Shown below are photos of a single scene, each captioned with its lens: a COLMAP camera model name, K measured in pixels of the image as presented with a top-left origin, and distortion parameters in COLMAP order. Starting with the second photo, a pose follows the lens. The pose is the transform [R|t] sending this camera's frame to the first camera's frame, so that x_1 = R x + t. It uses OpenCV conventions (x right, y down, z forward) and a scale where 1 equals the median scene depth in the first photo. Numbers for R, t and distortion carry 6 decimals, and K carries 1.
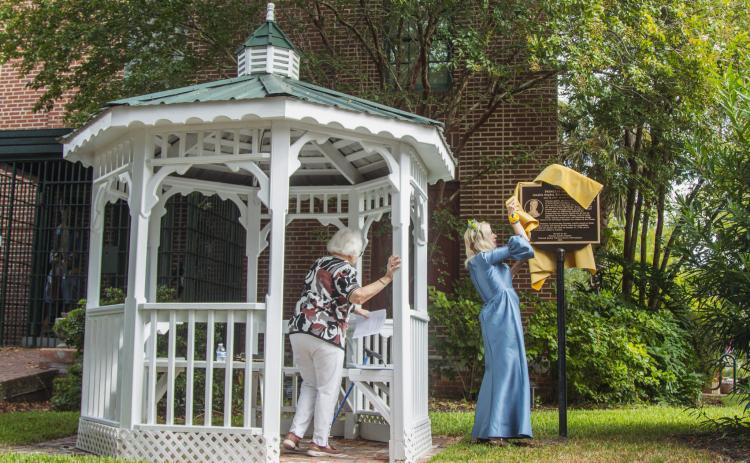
lens RADIAL K [[951.6, 0, 375.0], [0, 951.6, 231.5], [0, 0, 1]] dist [-0.078528, 0.000714]
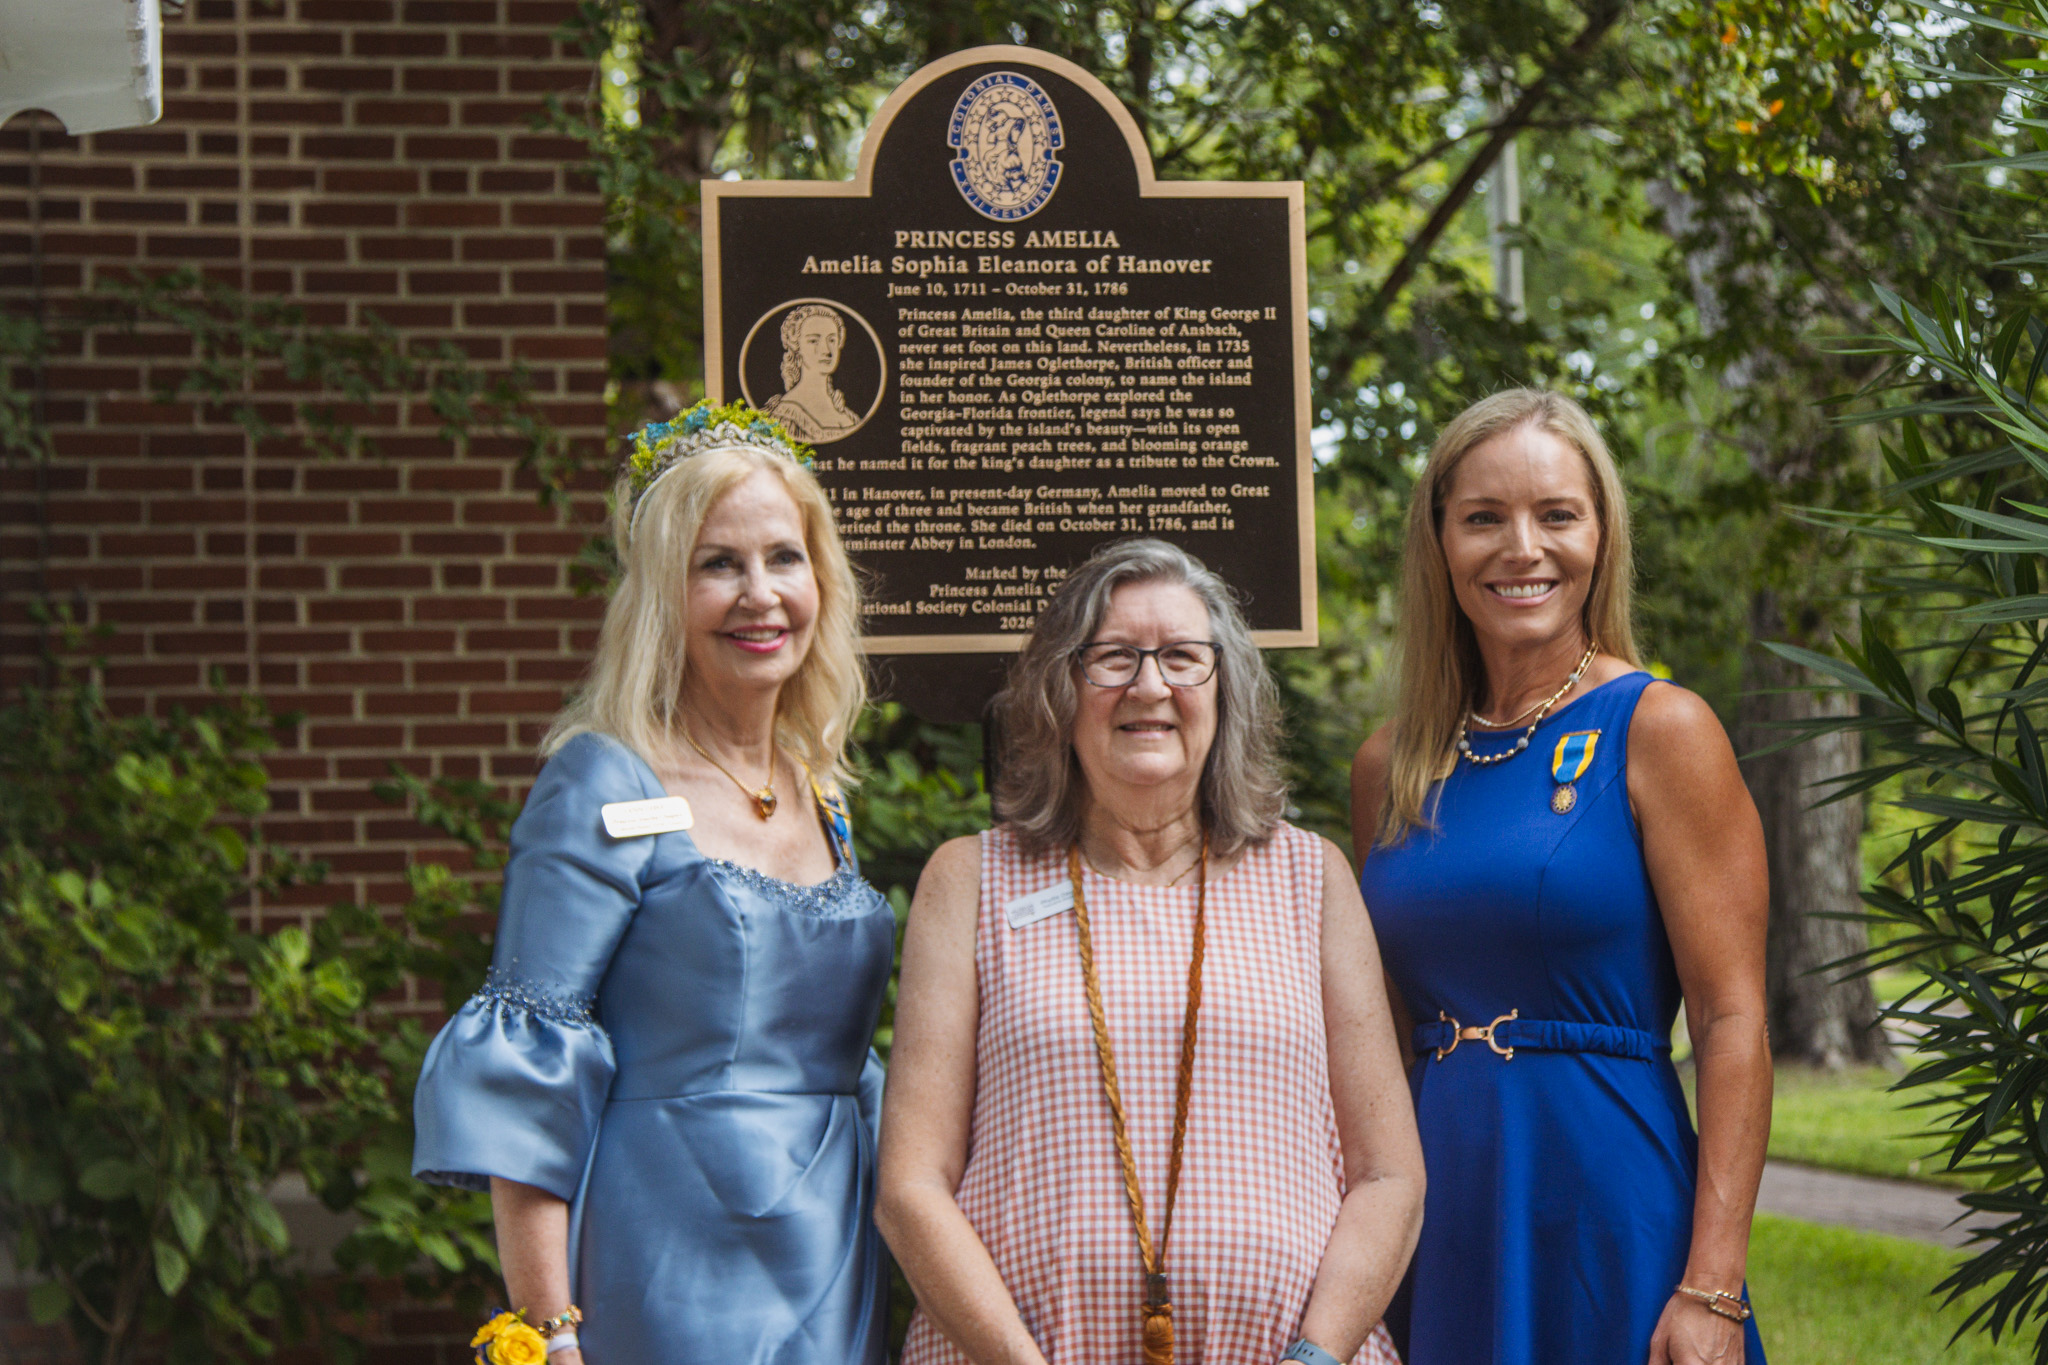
lens RADIAL K [[4924.7, 0, 1024.0], [0, 4924.7, 682.5], [0, 0, 1]] dist [0.147129, 1.071837]
pose [[0.938652, -0.026304, 0.343861, -0.031288], [-0.011748, 0.994070, 0.108110, -0.050414], [-0.344666, -0.105517, 0.932776, 0.342468]]
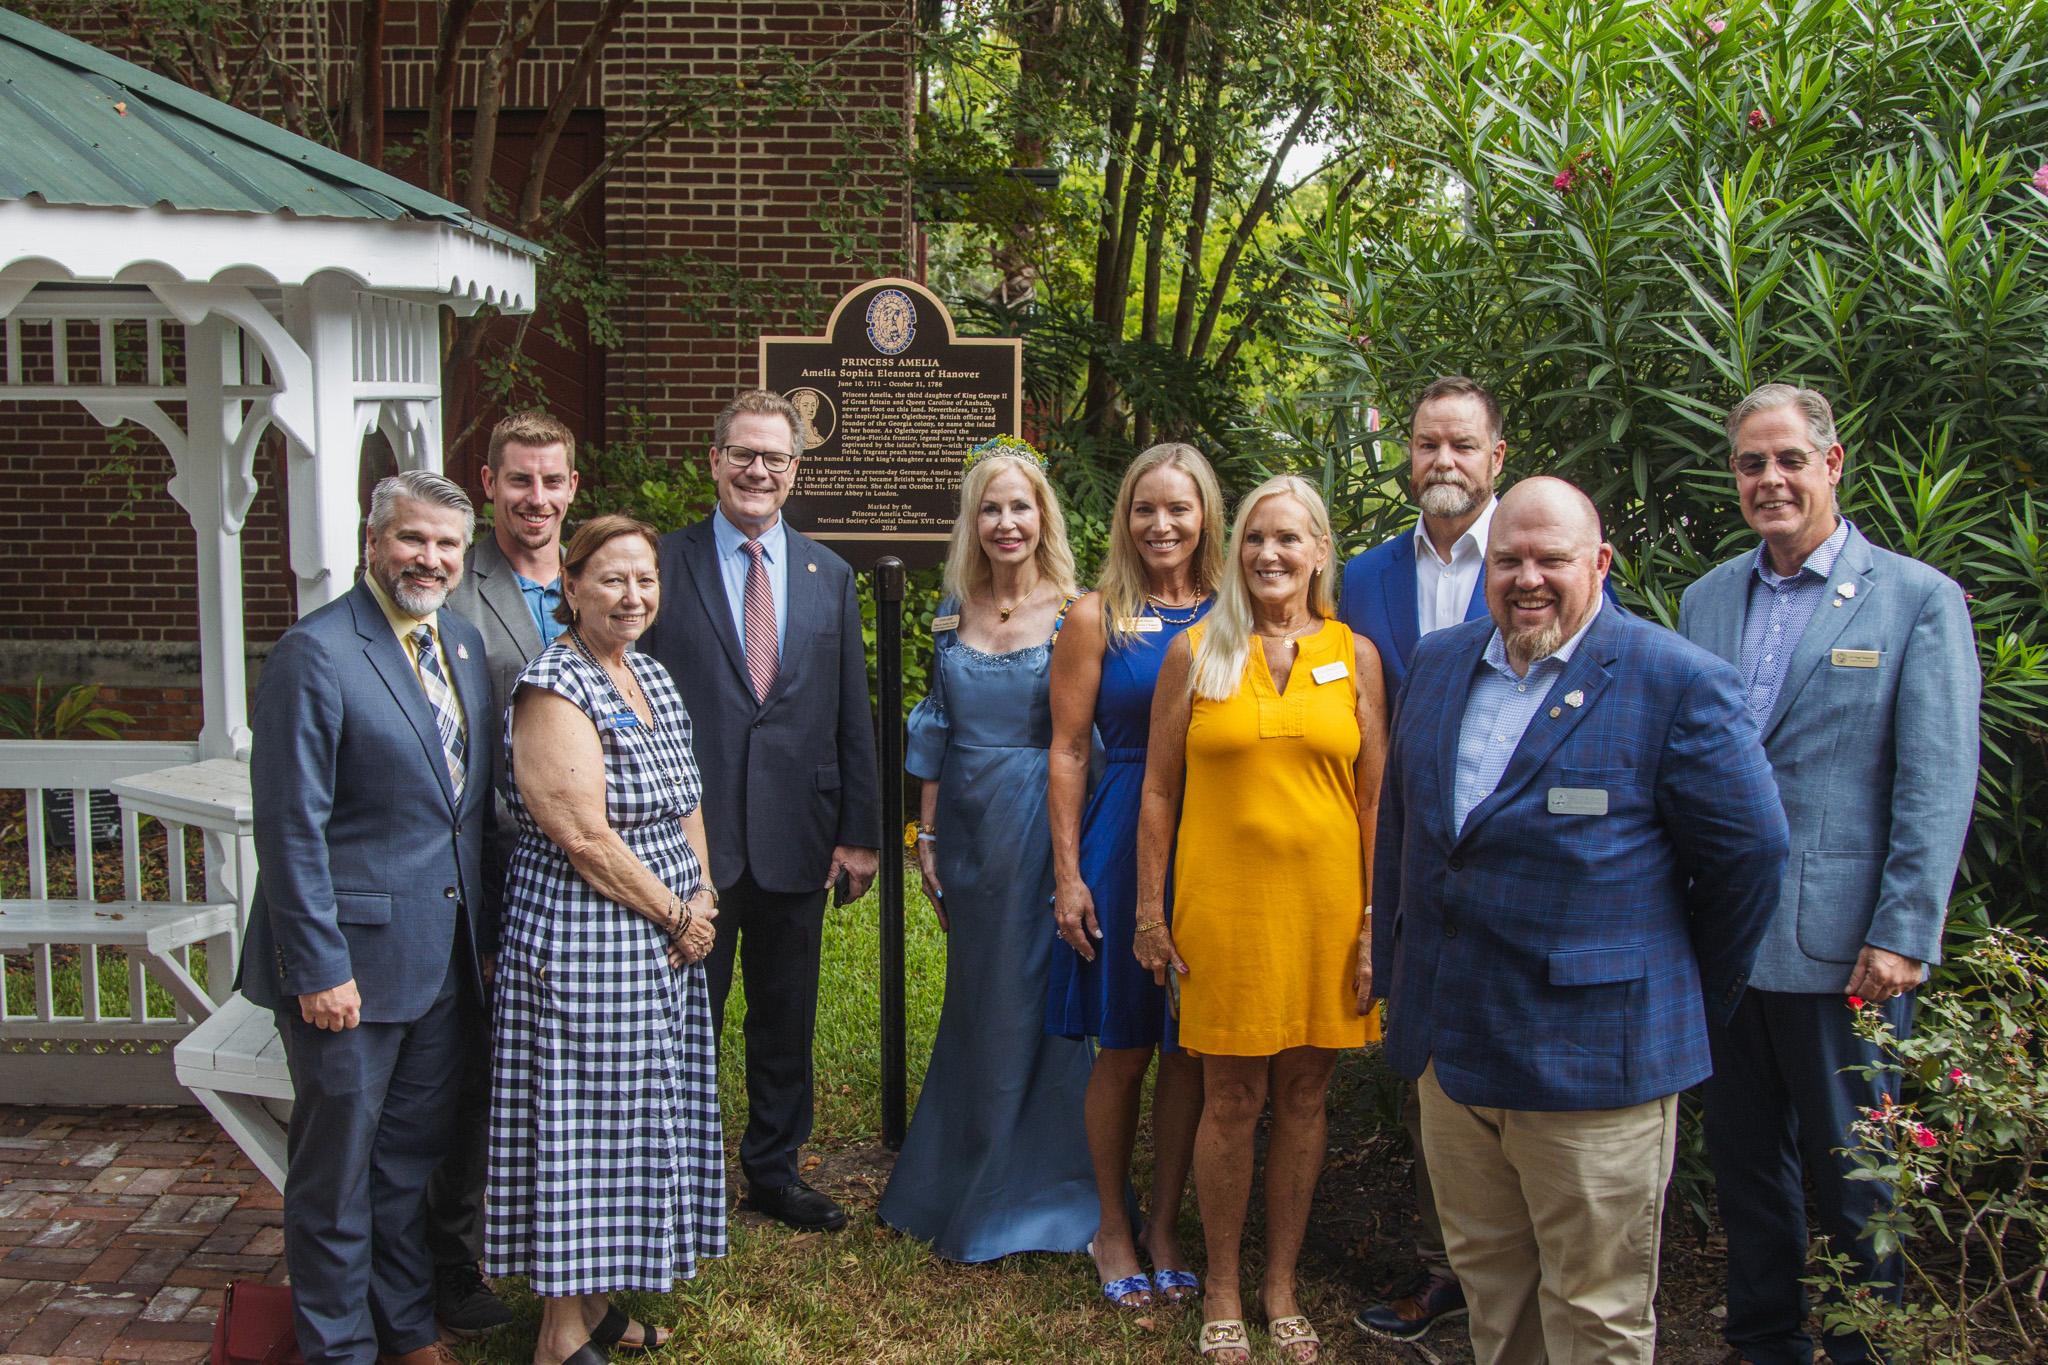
lens RADIAL K [[2487.6, 0, 1024.0], [0, 2487.6, 682.5], [0, 0, 1]] dist [-0.135068, 0.035136]
pose [[0.973710, -0.036479, 0.224852, 0.051875], [-0.025128, 0.963869, 0.265188, -0.141043], [-0.226402, -0.263866, 0.937612, 0.214459]]
